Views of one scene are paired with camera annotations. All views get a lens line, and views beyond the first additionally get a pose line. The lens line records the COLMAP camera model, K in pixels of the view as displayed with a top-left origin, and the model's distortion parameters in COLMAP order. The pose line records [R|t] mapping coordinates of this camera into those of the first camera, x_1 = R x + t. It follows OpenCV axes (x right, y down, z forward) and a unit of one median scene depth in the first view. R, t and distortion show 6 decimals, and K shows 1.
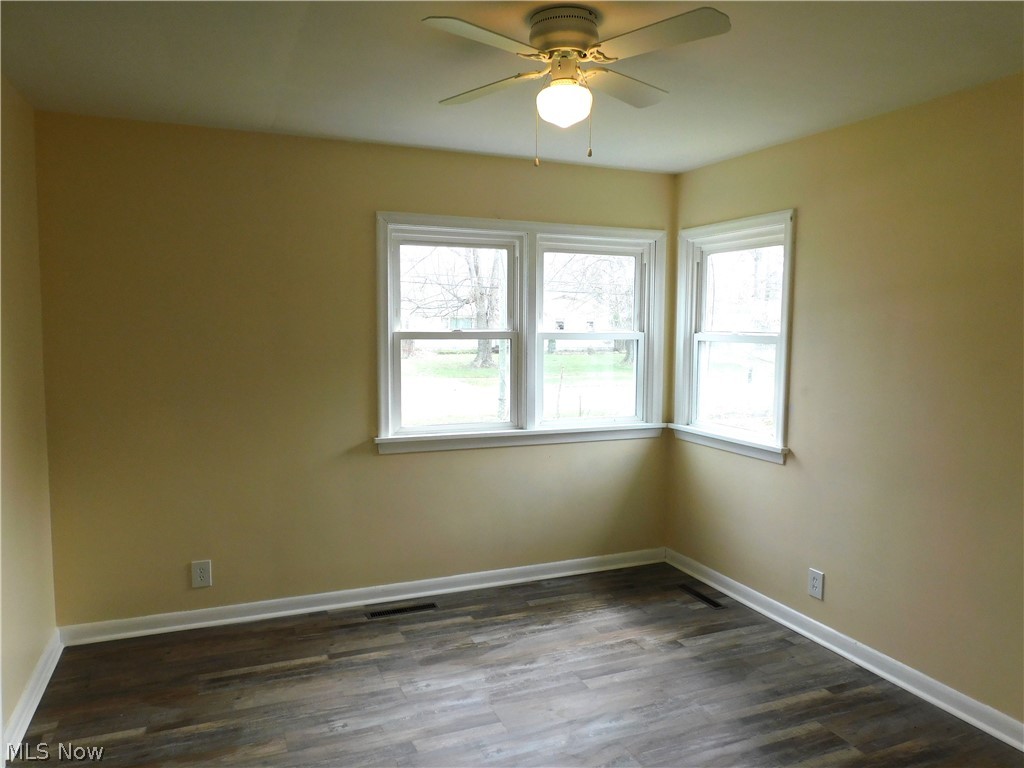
lens RADIAL K [[739.4, 0, 511.9], [0, 739.4, 380.6], [0, 0, 1]] dist [-0.001933, 0.000917]
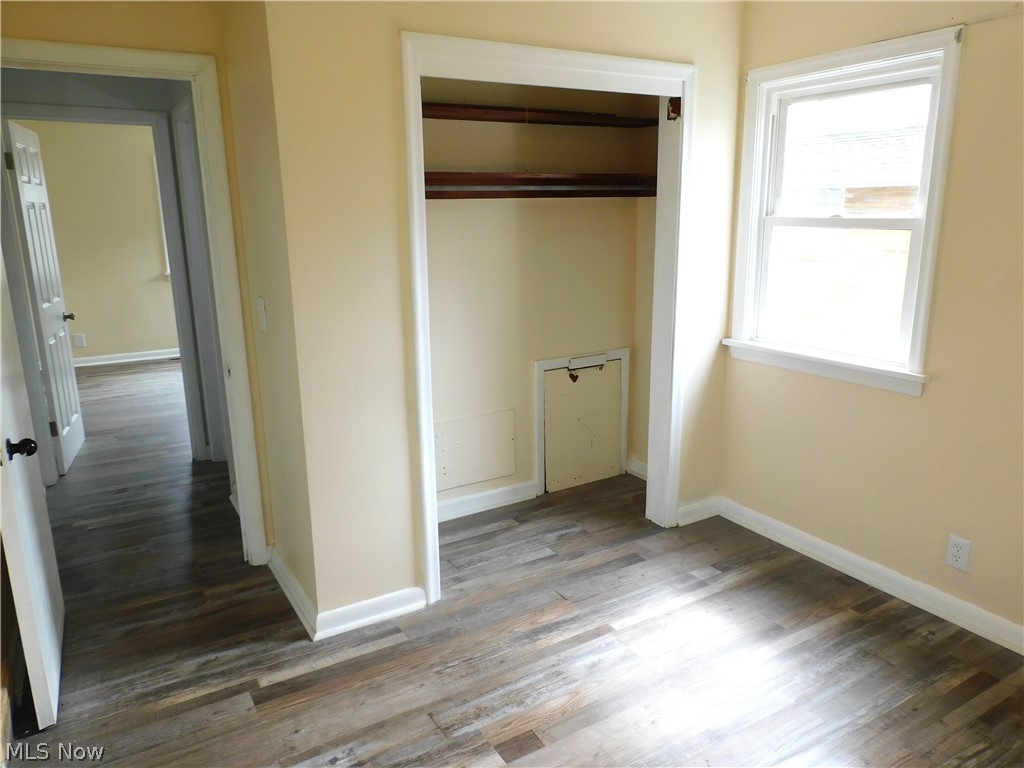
lens RADIAL K [[739.4, 0, 513.5], [0, 739.4, 385.8], [0, 0, 1]] dist [-0.001933, 0.000917]
pose [[0.991574, -0.055866, 0.116876, -0.099536], [0.037402, 0.987270, 0.154595, -0.022010], [-0.124025, -0.148921, 0.981040, 0.282329]]
